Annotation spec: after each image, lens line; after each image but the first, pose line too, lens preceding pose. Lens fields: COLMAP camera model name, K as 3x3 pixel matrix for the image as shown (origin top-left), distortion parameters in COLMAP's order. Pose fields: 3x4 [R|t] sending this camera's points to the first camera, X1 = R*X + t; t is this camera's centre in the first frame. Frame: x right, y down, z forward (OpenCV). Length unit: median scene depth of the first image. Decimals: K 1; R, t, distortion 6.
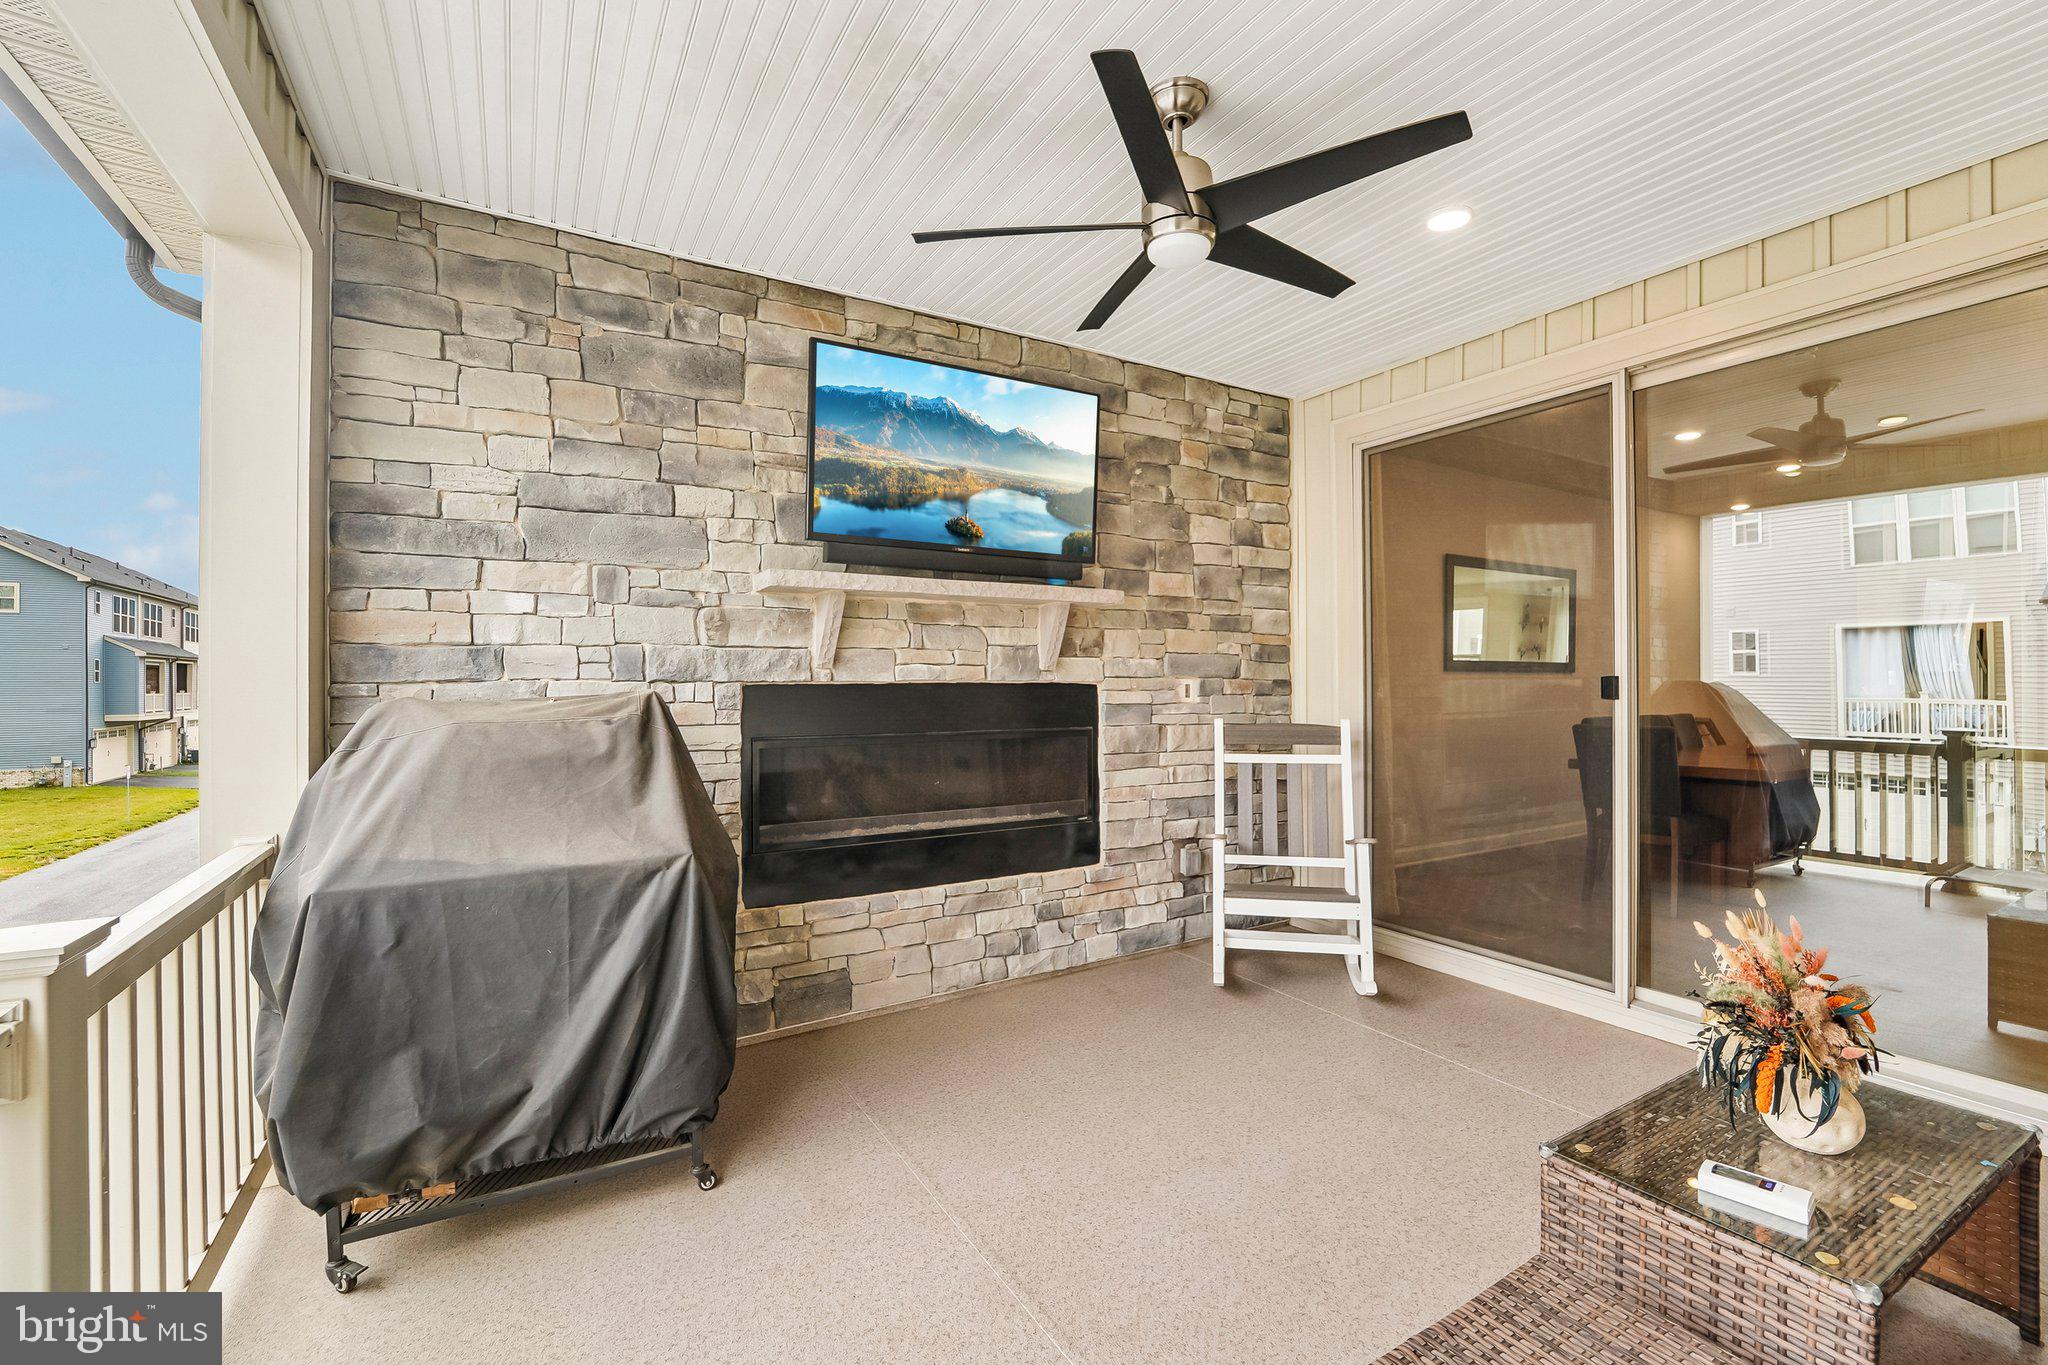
lens RADIAL K [[884.5, 0, 1031.5], [0, 884.5, 677.3], [0, 0, 1]] dist [-0.024765, -0.000161]
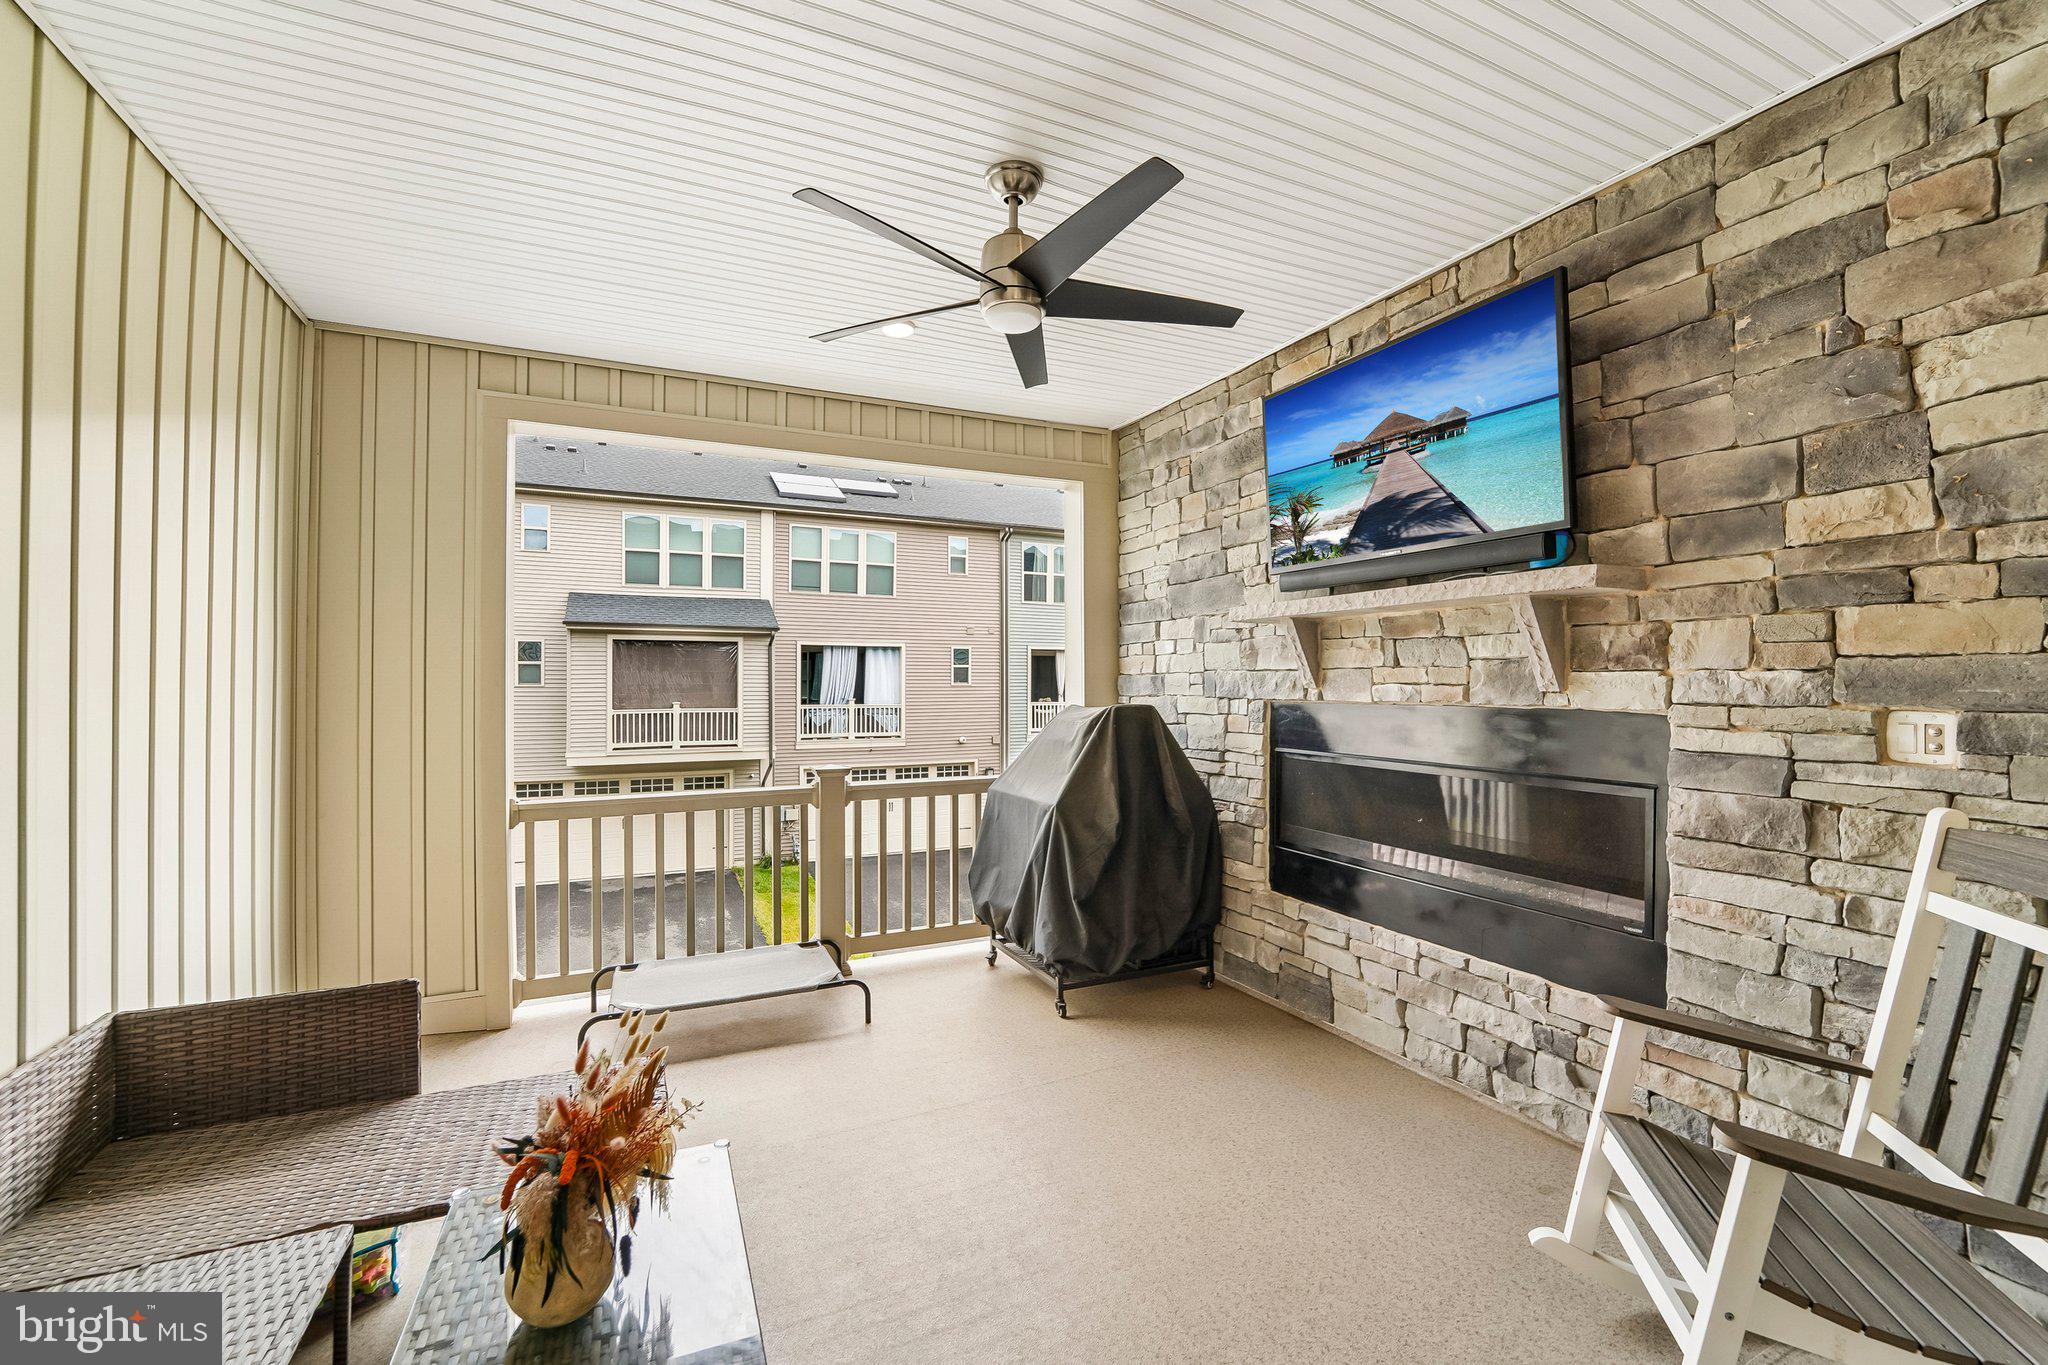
lens RADIAL K [[846.4, 0, 1025.4], [0, 846.4, 676.1], [0, 0, 1]] dist [-0.027254, 0.001579]
pose [[-0.094965, -0.004843, -0.995469, 0.724083], [0.004441, 0.999976, -0.005288, -0.019033], [0.995471, -0.004923, -0.094941, 0.669669]]
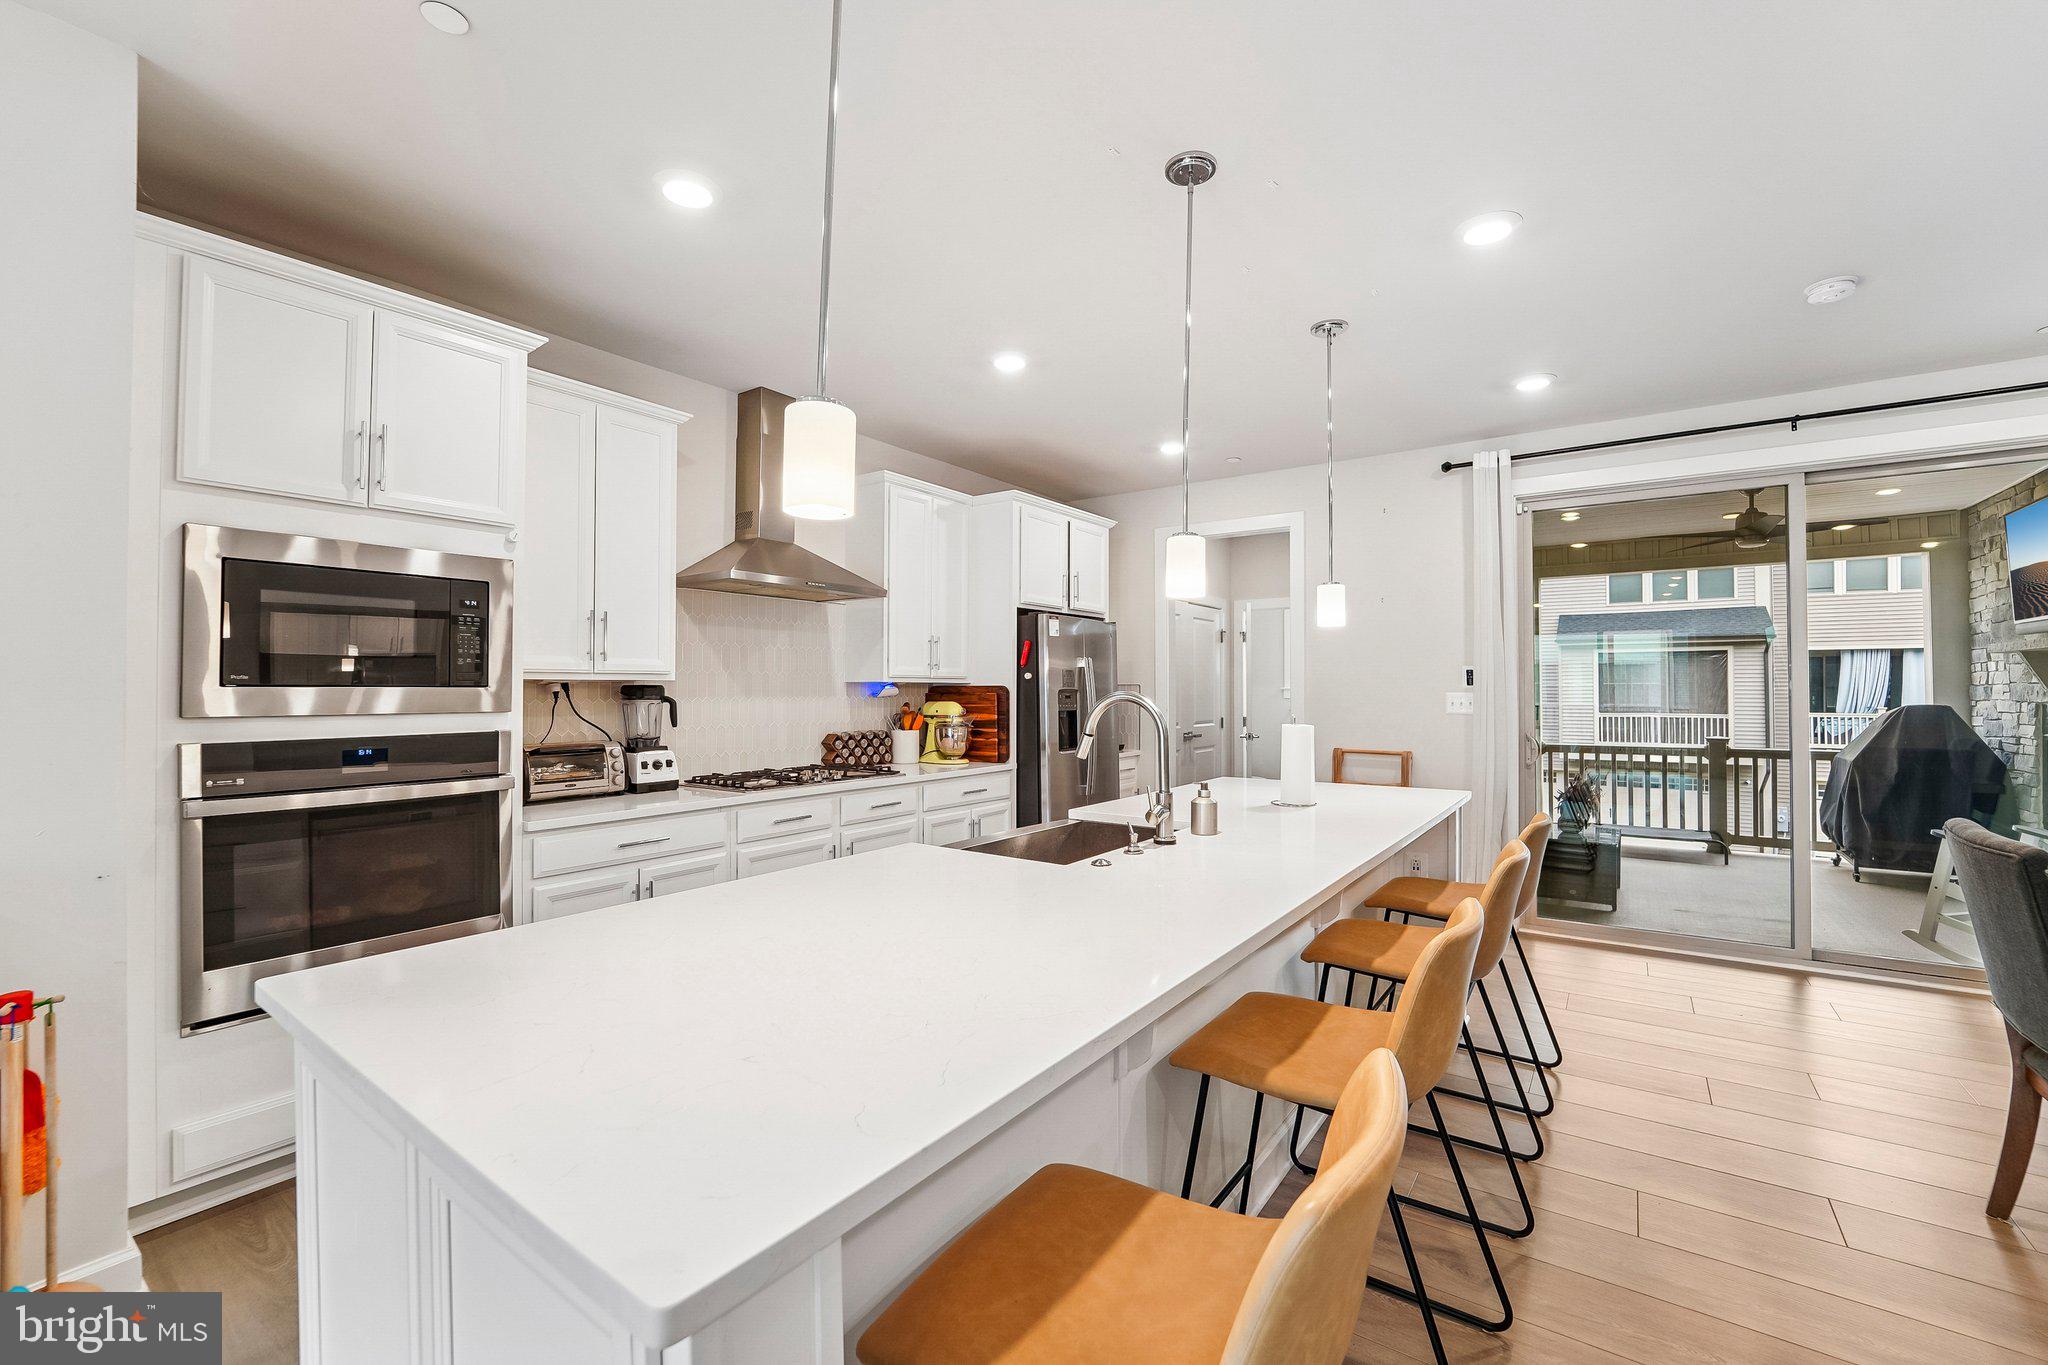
lens RADIAL K [[846.4, 0, 1032.9], [0, 846.4, 675.1], [0, 0, 1]] dist [-0.027254, 0.001579]
pose [[-0.913065, -0.005706, -0.407774, 1.931133], [0.001325, 0.999855, -0.016959, -0.021627], [0.407812, -0.016025, -0.912925, 1.450017]]
